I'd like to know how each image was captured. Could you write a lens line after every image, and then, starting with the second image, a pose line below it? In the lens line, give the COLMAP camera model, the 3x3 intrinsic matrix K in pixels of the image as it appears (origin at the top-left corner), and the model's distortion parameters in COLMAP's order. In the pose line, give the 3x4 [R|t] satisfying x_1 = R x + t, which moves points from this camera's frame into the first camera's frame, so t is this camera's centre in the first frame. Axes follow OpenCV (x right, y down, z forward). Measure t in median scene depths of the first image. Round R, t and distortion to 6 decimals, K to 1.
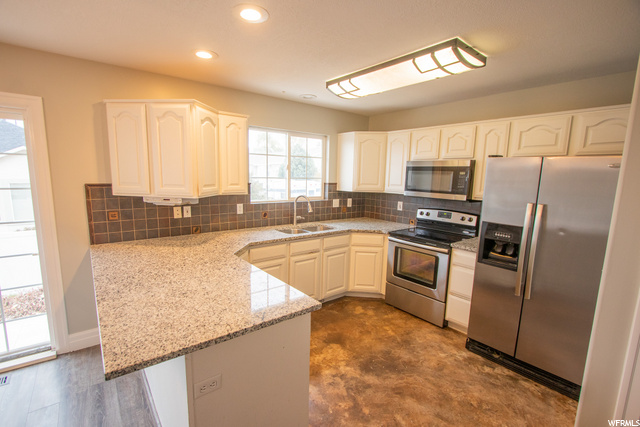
lens RADIAL K [[297.8, 0, 320.1], [0, 297.8, 217.0], [0, 0, 1]] dist [-0.009021, 0.000252]
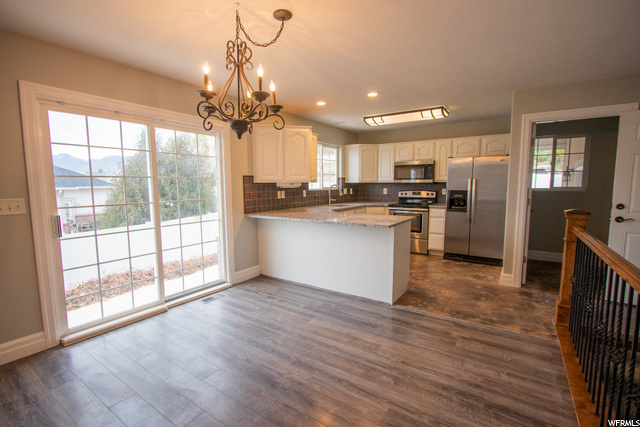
lens RADIAL K [[297.8, 0, 319.7], [0, 297.8, 211.1], [0, 0, 1]] dist [-0.009021, 0.000252]
pose [[0.953772, -0.056690, 0.295137, -0.698895], [0.071346, 0.996684, -0.039122, 0.137736], [-0.291941, 0.058371, 0.954654, -0.515658]]
